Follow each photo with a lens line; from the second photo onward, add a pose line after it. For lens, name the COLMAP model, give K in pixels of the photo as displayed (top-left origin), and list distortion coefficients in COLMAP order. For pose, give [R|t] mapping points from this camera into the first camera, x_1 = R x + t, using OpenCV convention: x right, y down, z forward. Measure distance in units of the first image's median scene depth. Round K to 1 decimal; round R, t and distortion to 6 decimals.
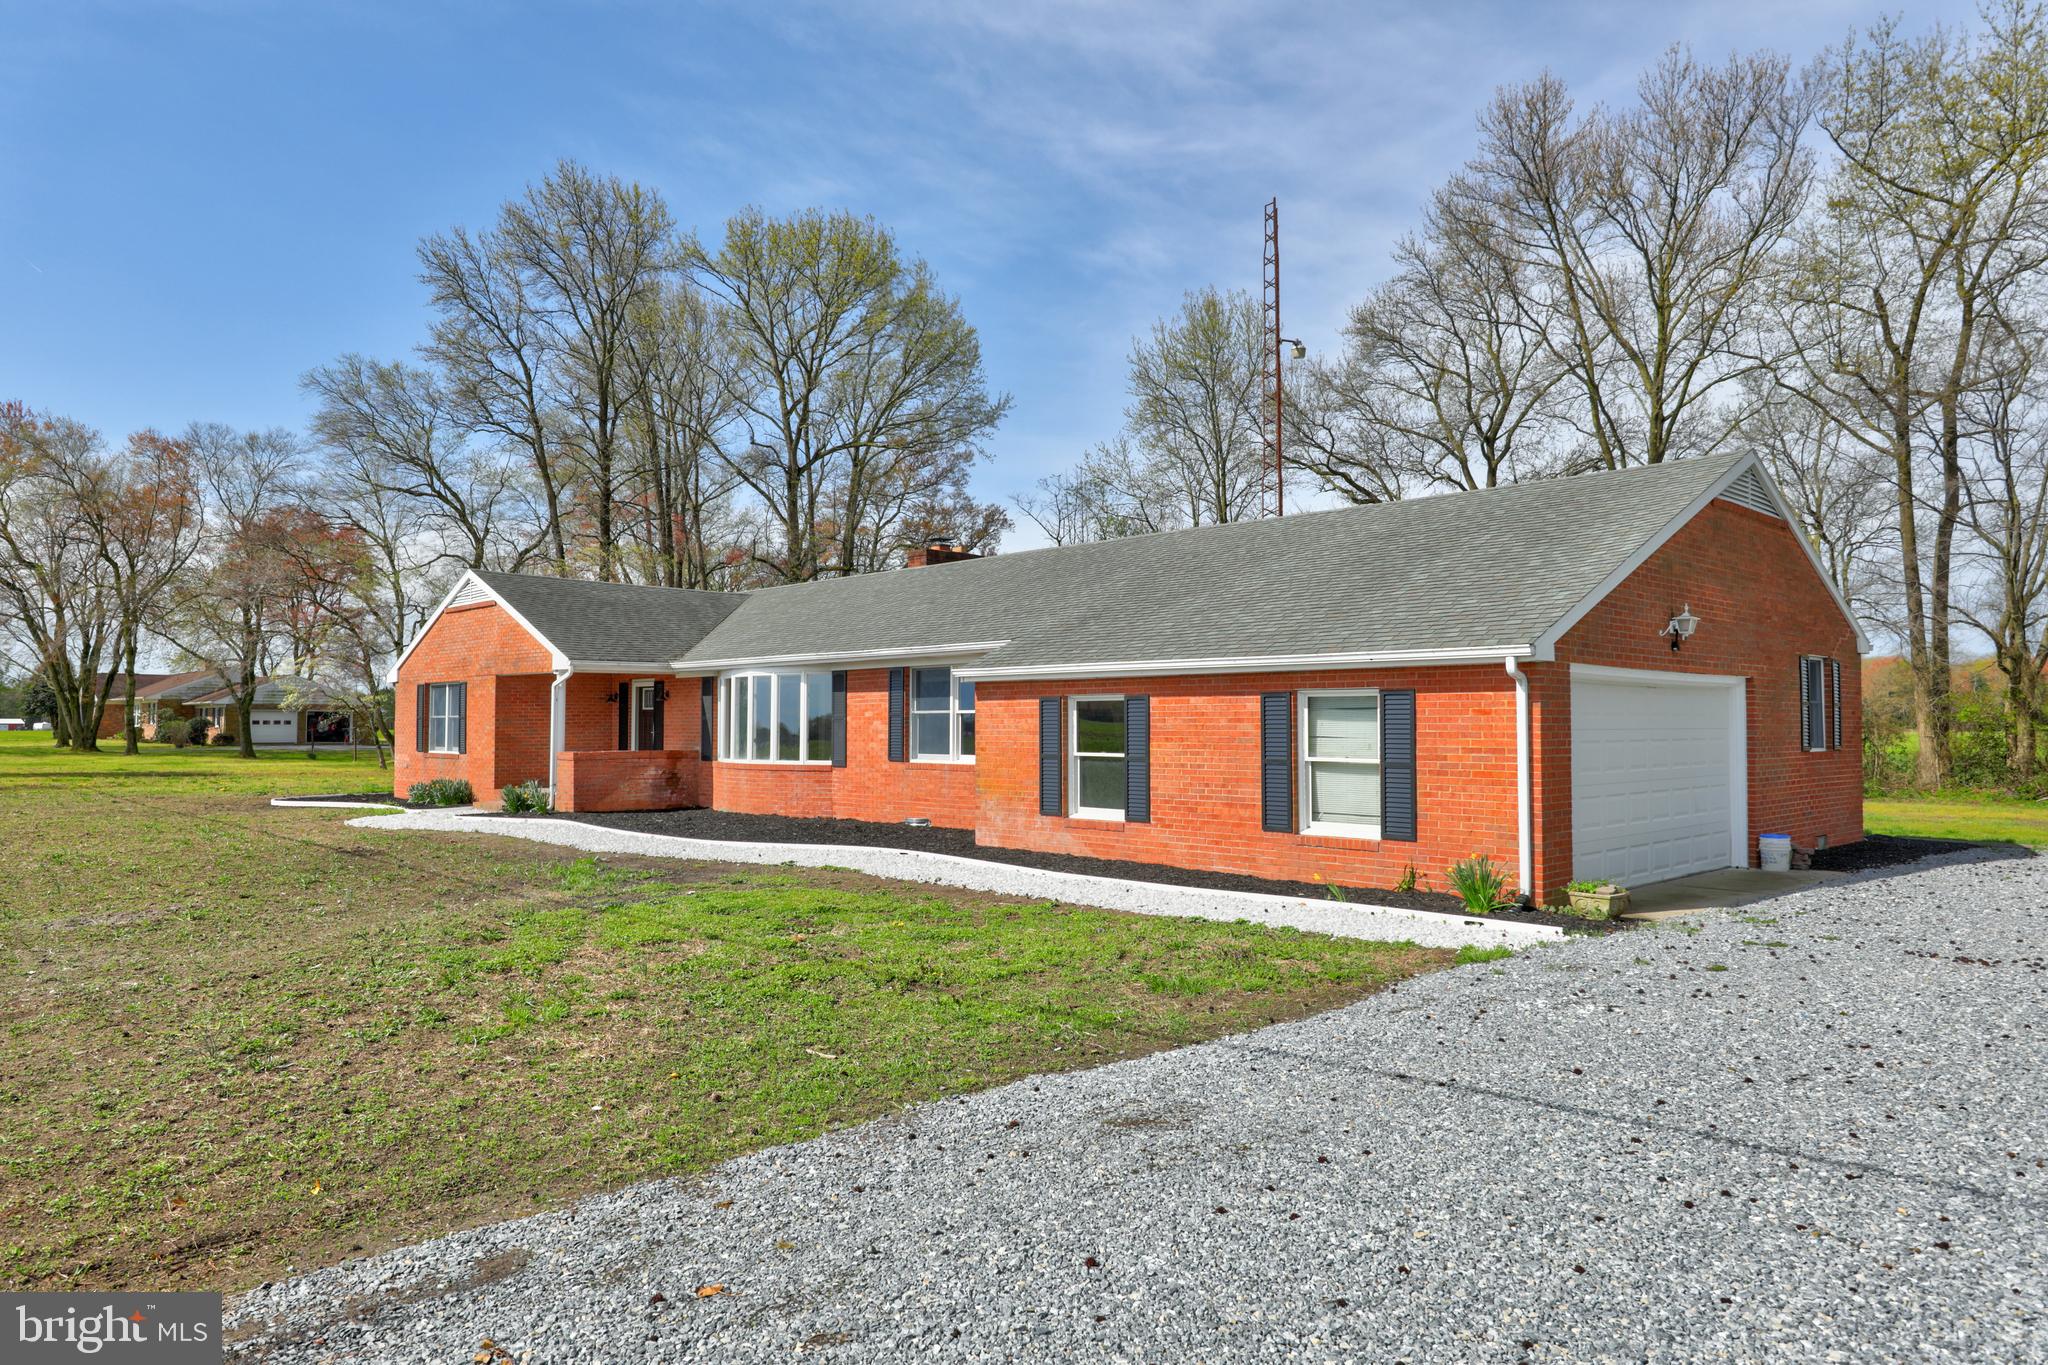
lens RADIAL K [[1309.5, 0, 1024.0], [0, 1309.5, 682.5], [0, 0, 1]] dist [-0.005375, -0.002272]
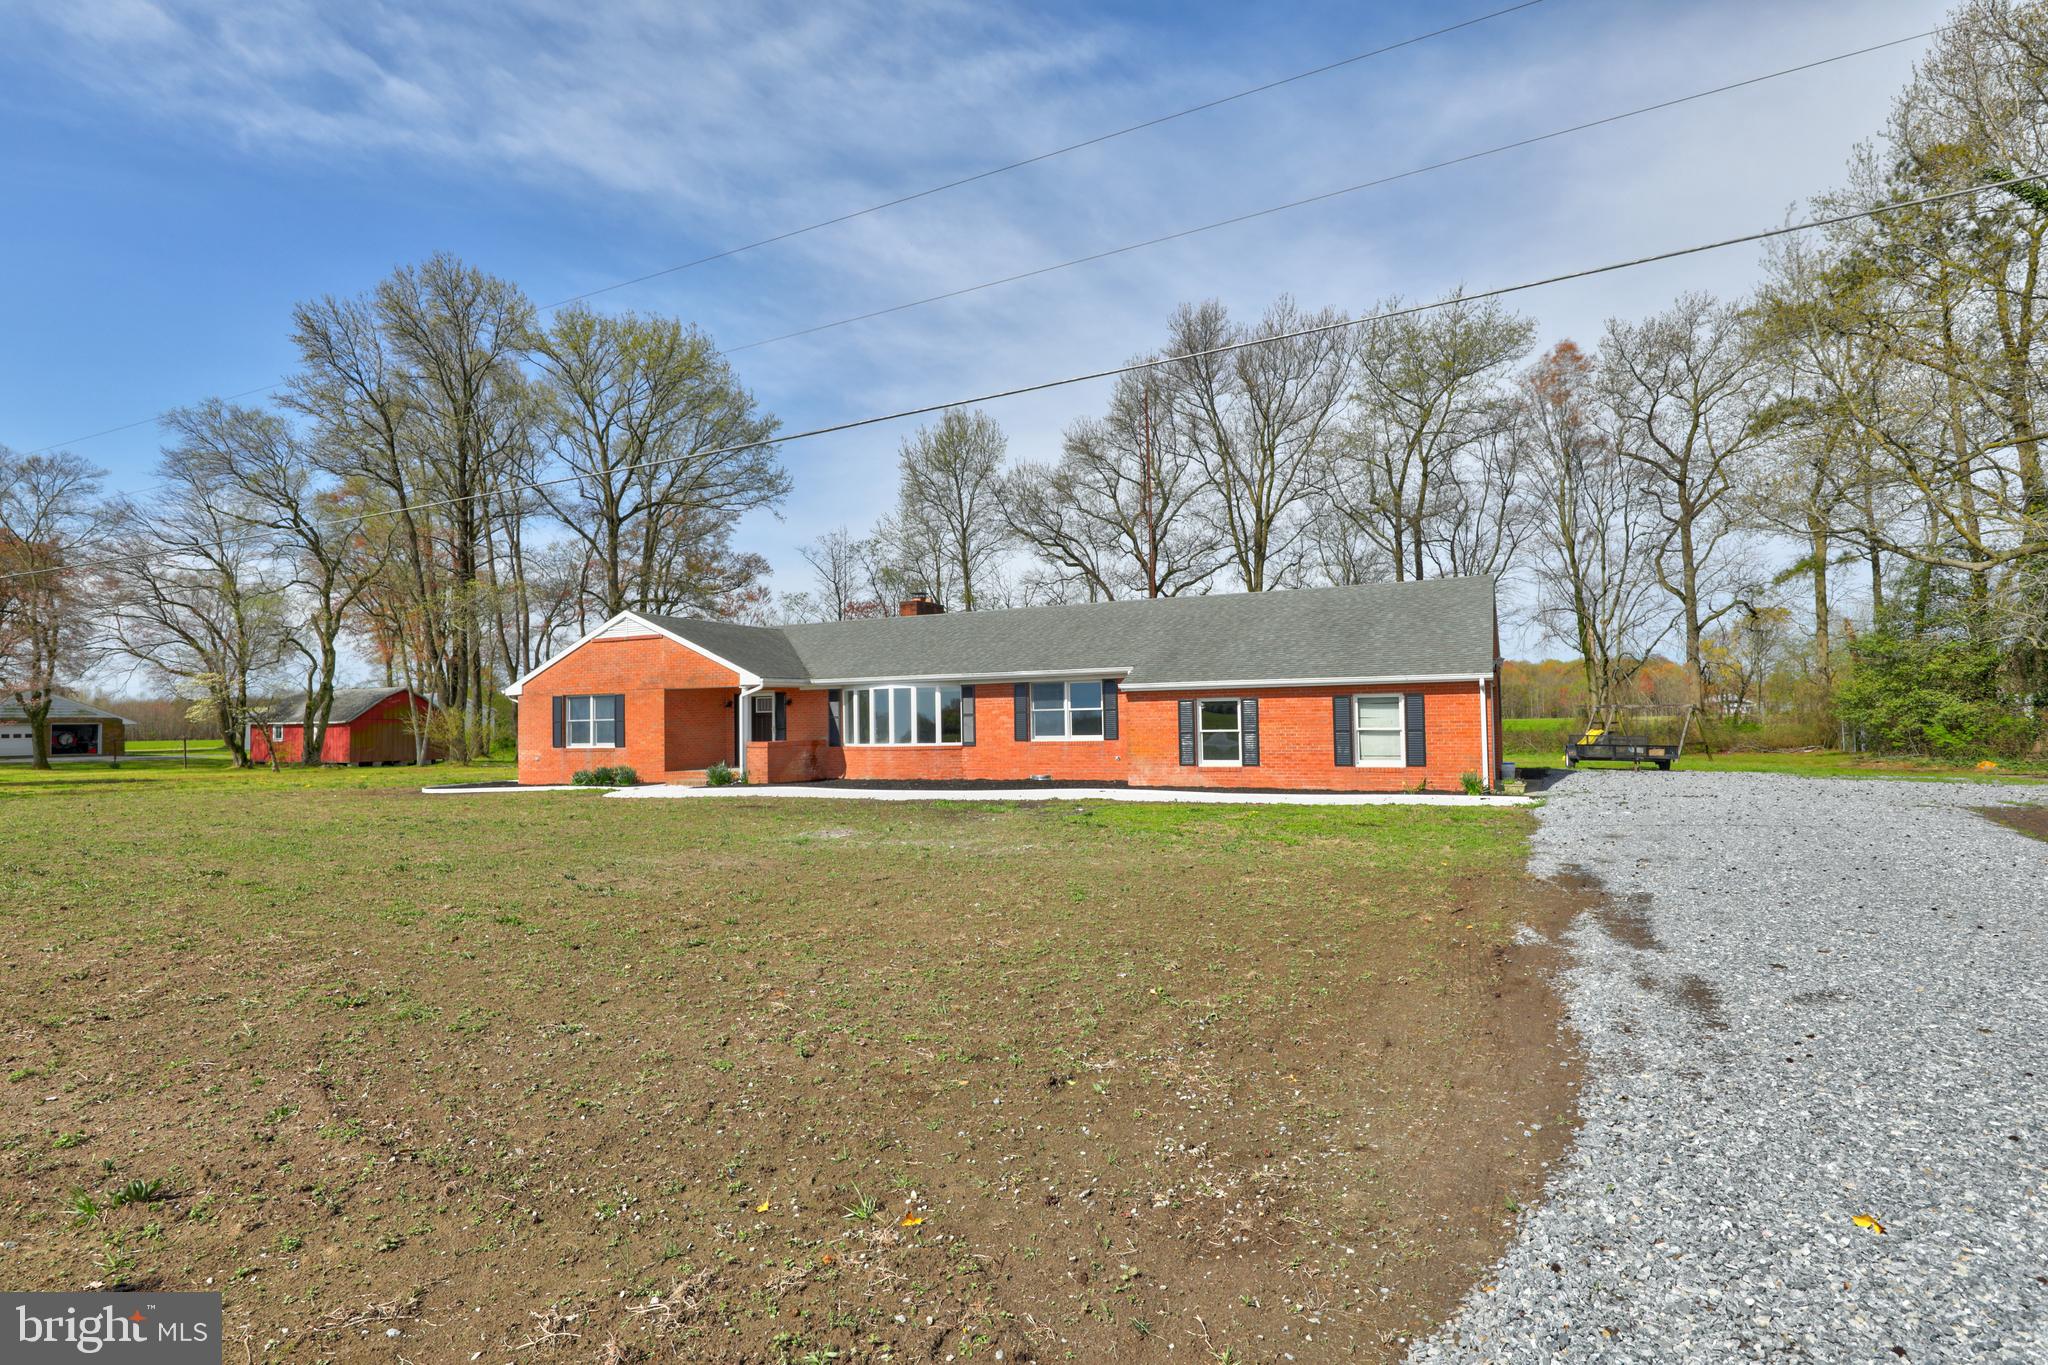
lens RADIAL K [[1062.0, 0, 1024.0], [0, 1062.0, 682.5], [0, 0, 1]] dist [-0.000527, 0.000198]
pose [[0.937138, -0.003415, 0.348943, -0.508758], [0.006190, 0.999957, -0.006838, -0.002497], [-0.348905, 0.008568, 0.937119, -0.206877]]
